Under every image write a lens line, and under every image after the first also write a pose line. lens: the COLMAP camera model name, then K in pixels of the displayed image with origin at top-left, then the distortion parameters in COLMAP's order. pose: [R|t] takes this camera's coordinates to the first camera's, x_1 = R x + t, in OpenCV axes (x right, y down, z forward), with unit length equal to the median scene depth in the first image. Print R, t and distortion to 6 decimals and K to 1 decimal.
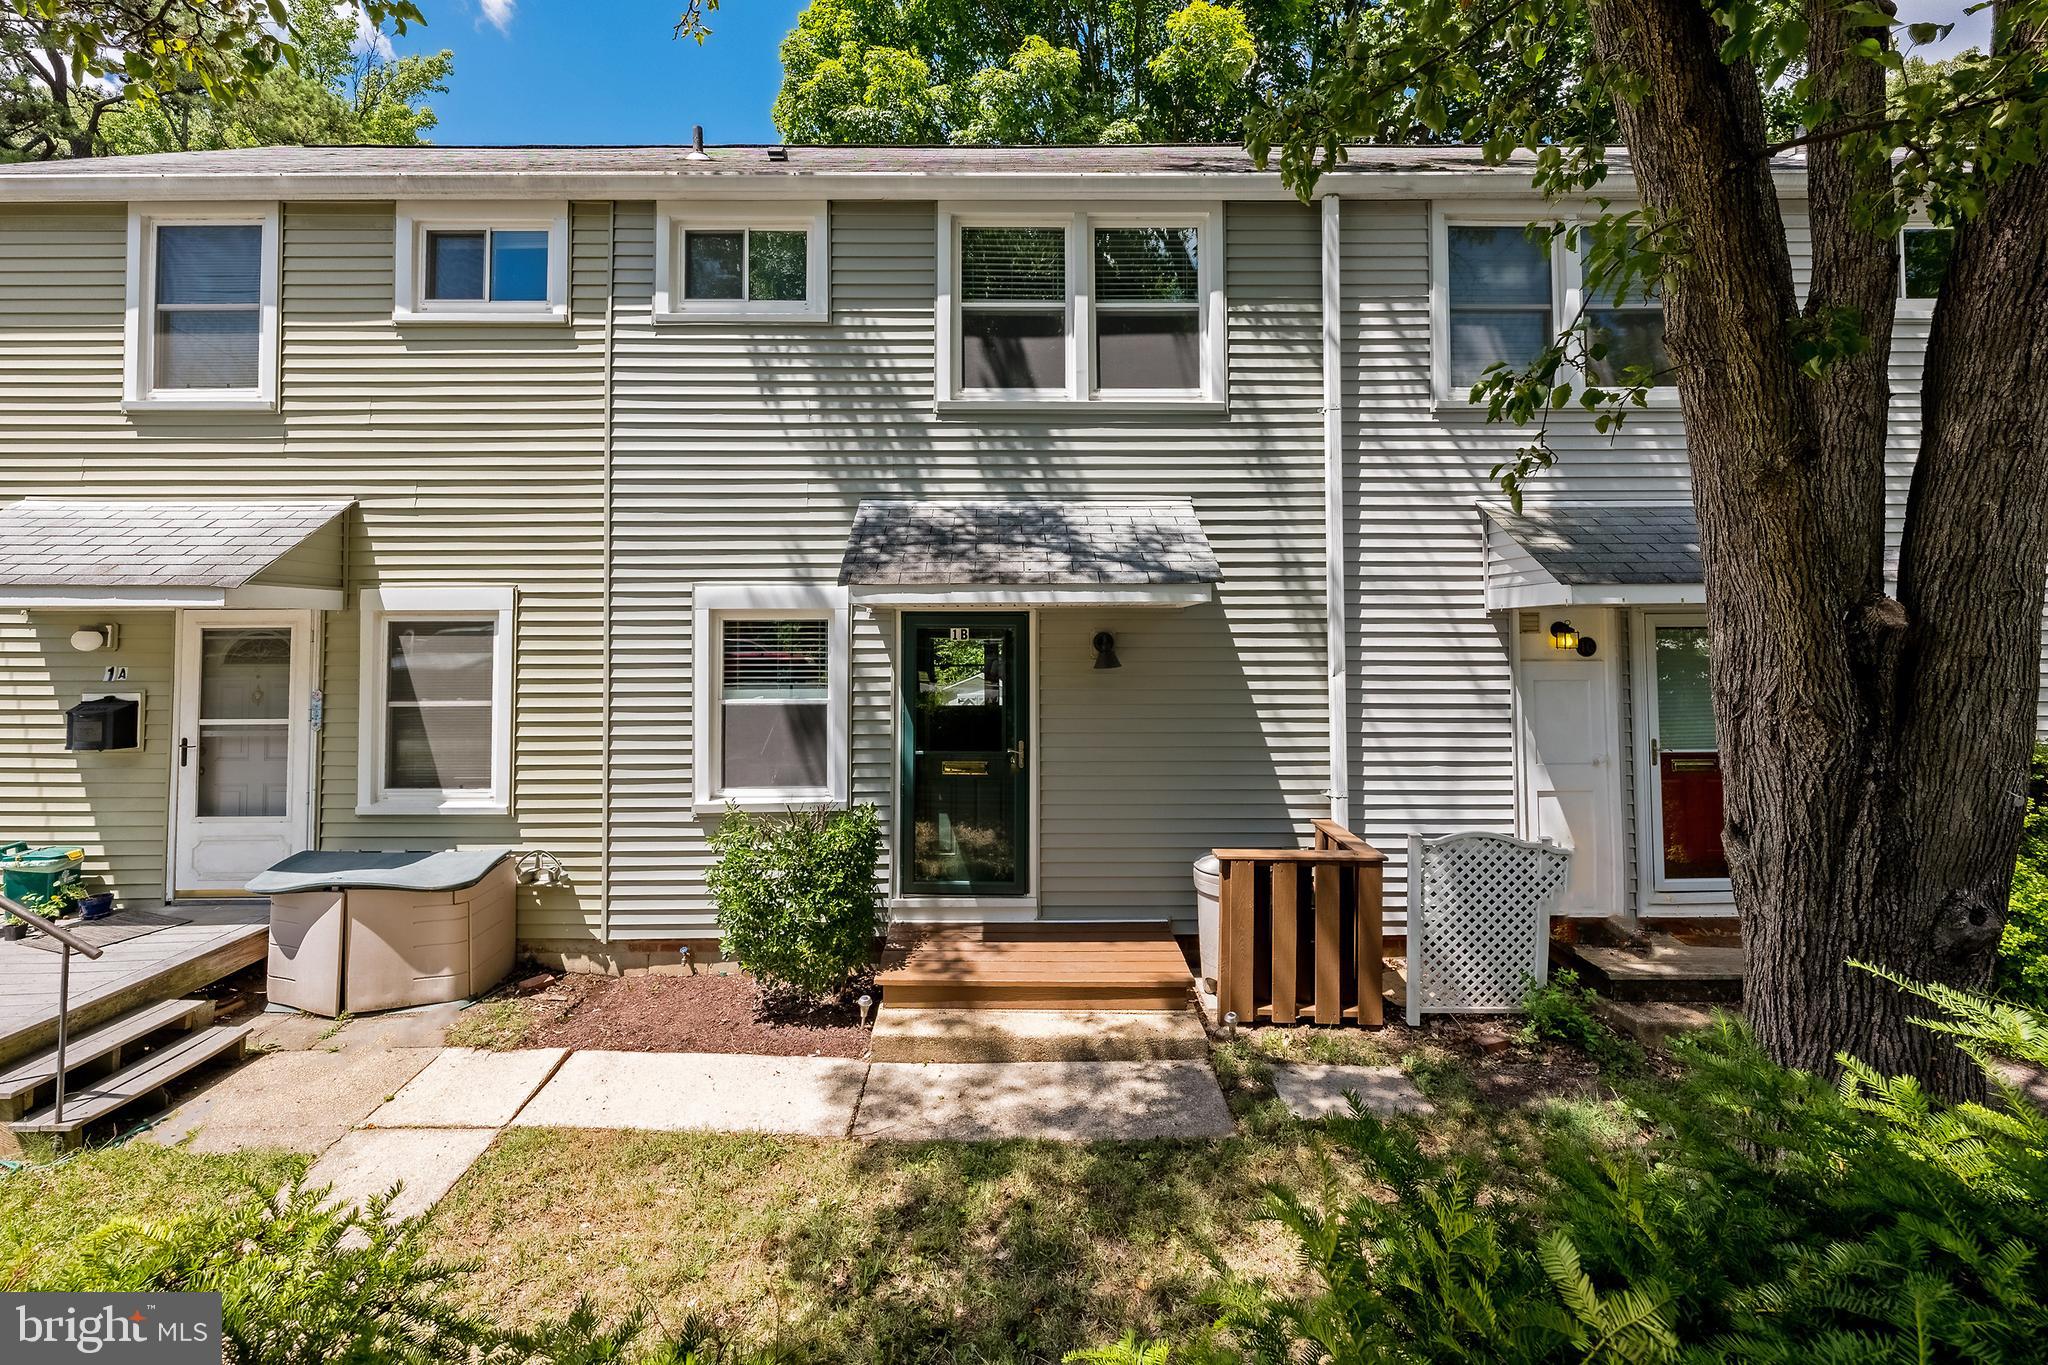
lens RADIAL K [[845.5, 0, 1056.9], [0, 845.5, 595.4], [0, 0, 1]] dist [0.002214, -0.000866]
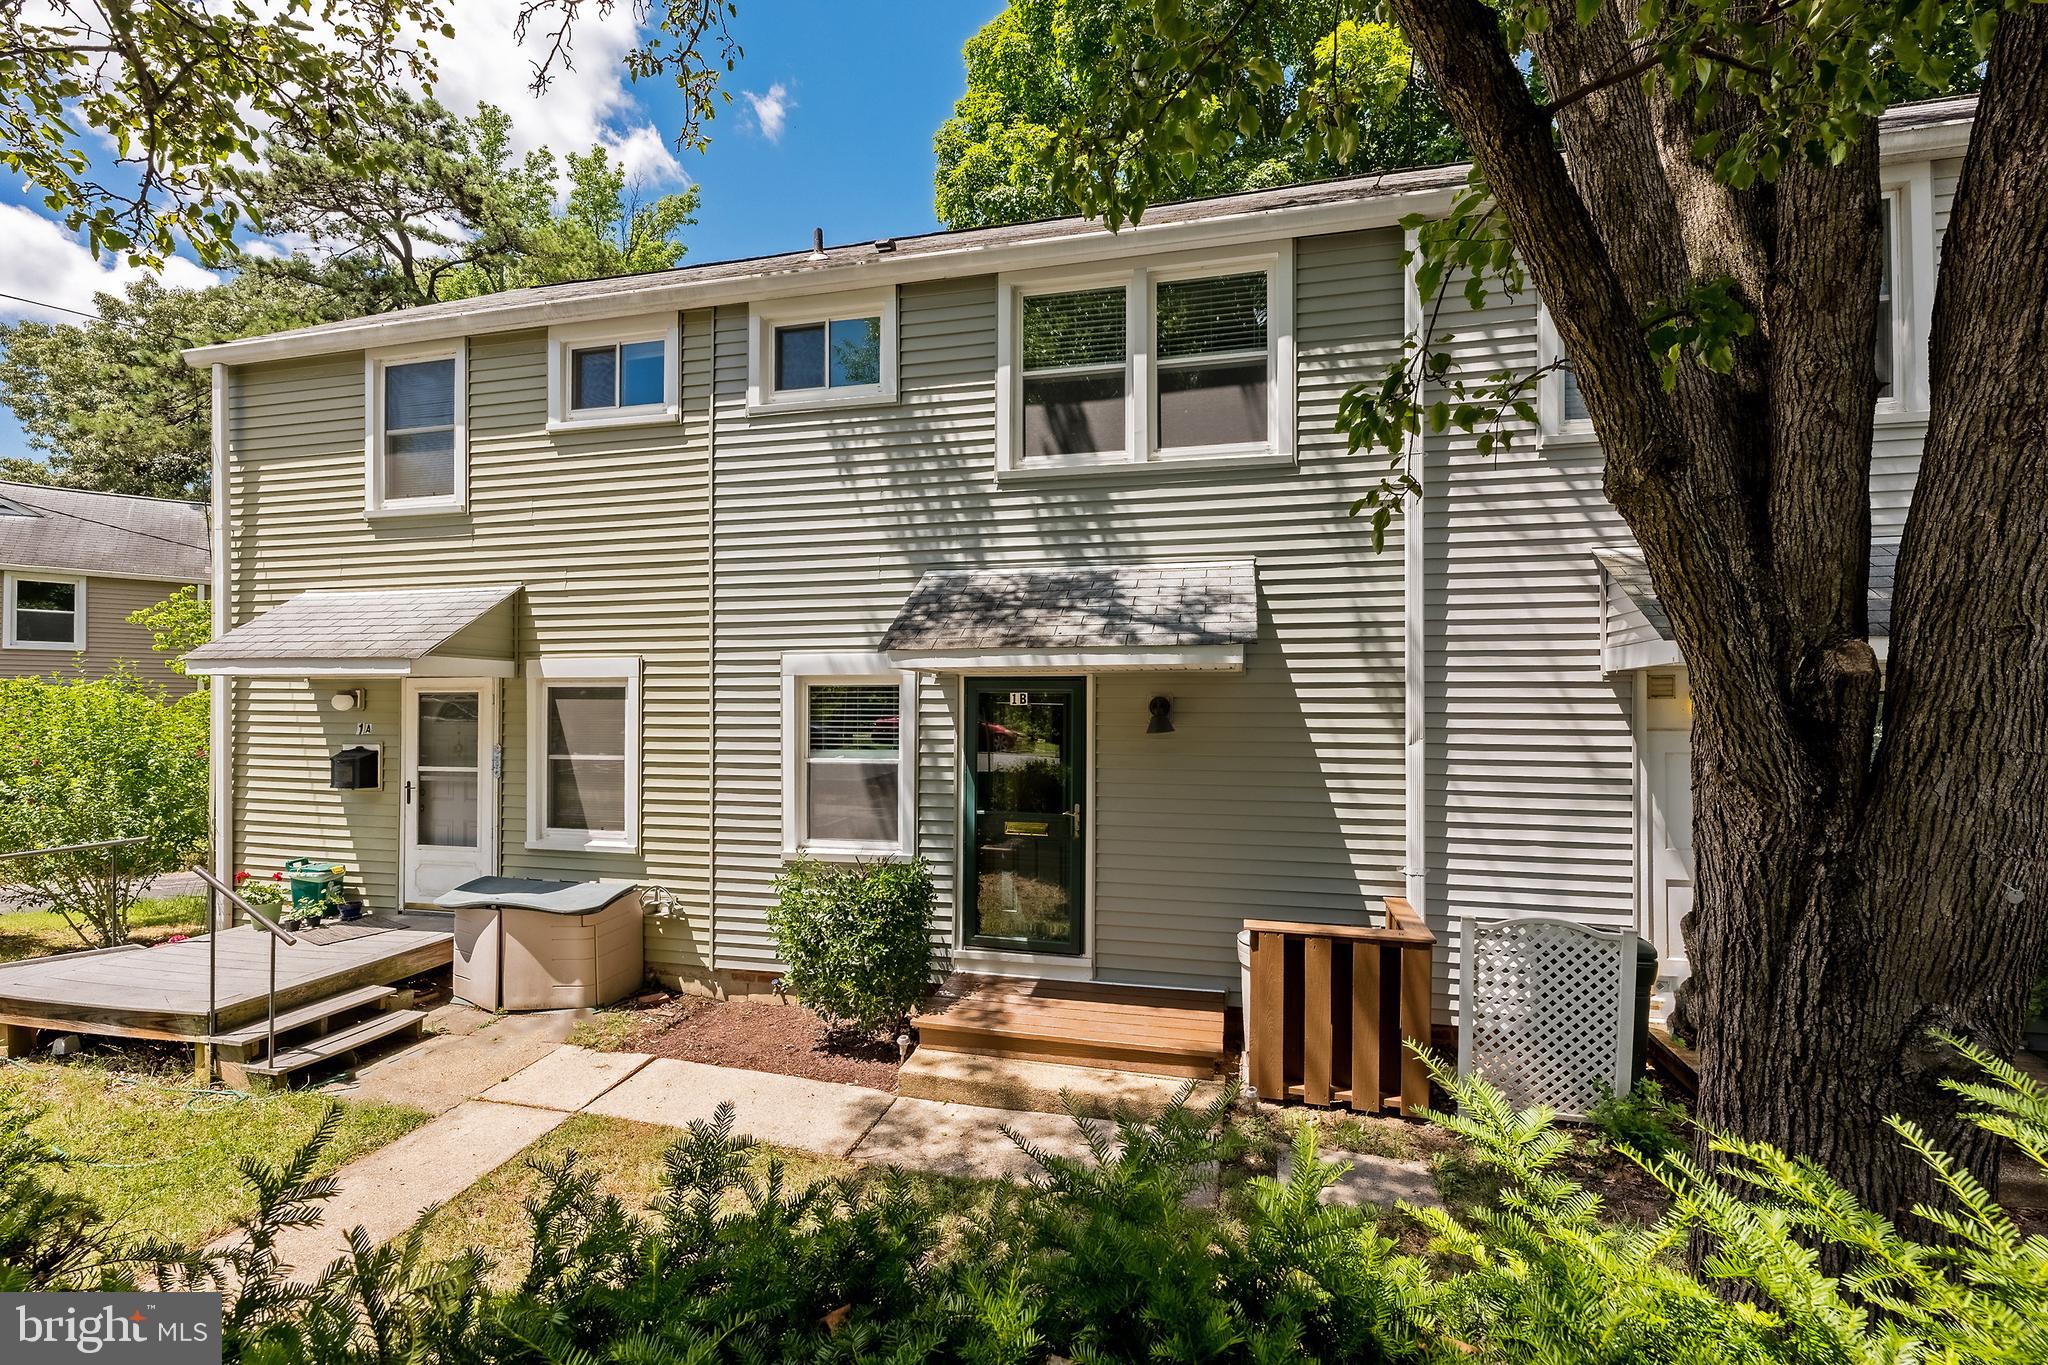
lens RADIAL K [[845.5, 0, 1071.8], [0, 845.5, 691.1], [0, 0, 1]] dist [0.002214, -0.000866]
pose [[0.973034, -0.001392, -0.230658, 0.187433], [0.007553, 0.999638, 0.025827, 0.010891], [0.230539, -0.026873, 0.972692, 0.018837]]
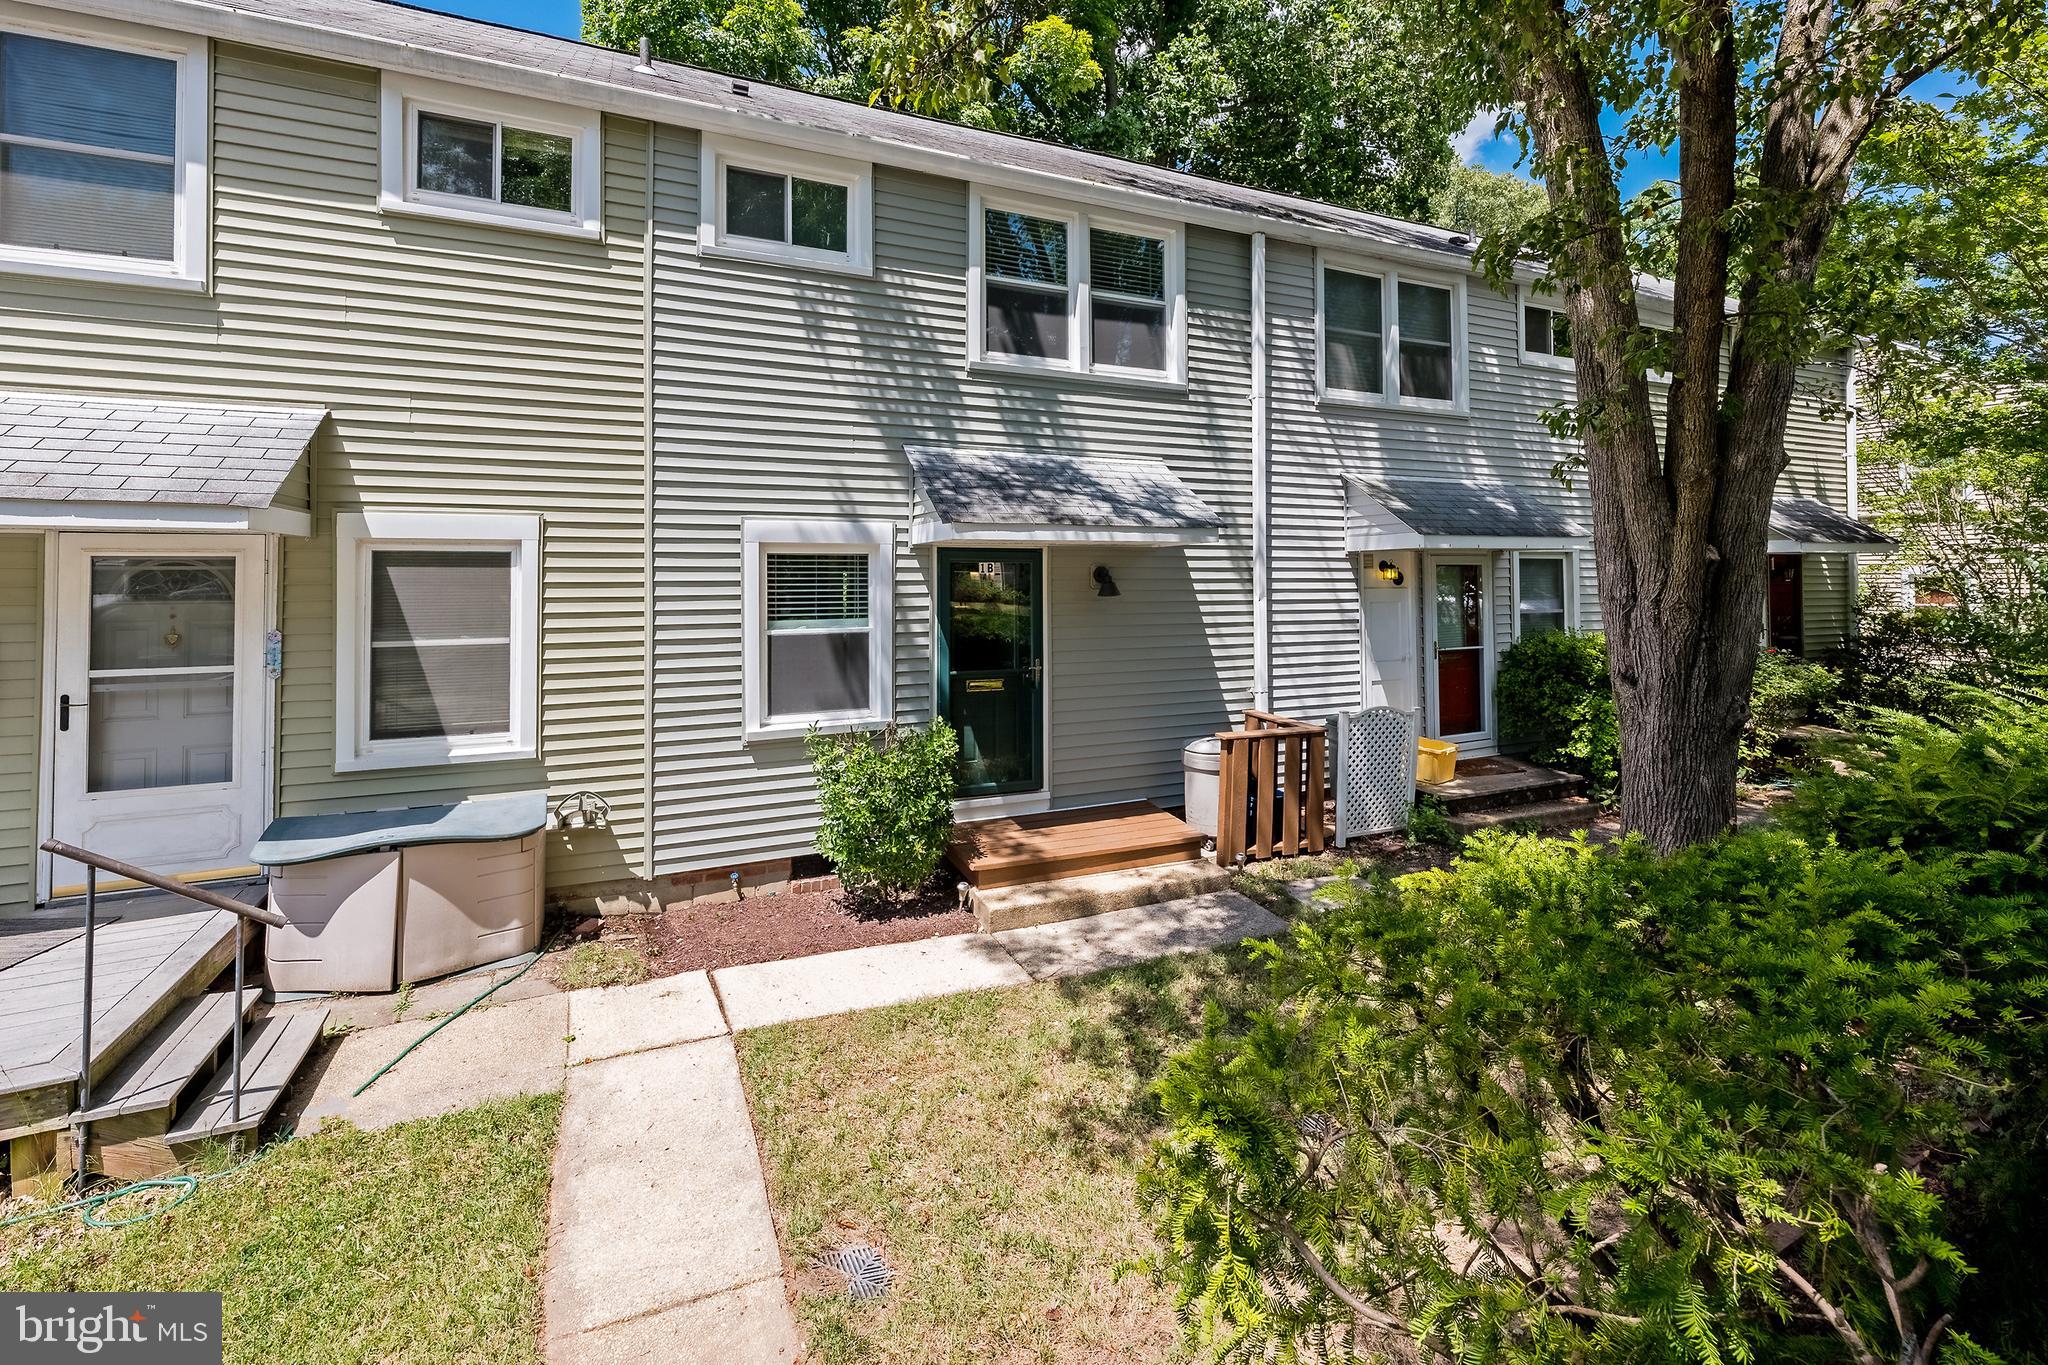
lens RADIAL K [[845.5, 0, 1014.1], [0, 845.5, 545.6], [0, 0, 1]] dist [0.002214, -0.000866]
pose [[0.923277, 0.014395, 0.383865, -0.527884], [-0.017589, 0.999834, 0.004812, 0.010016], [-0.383732, -0.011195, 0.923377, -0.067058]]
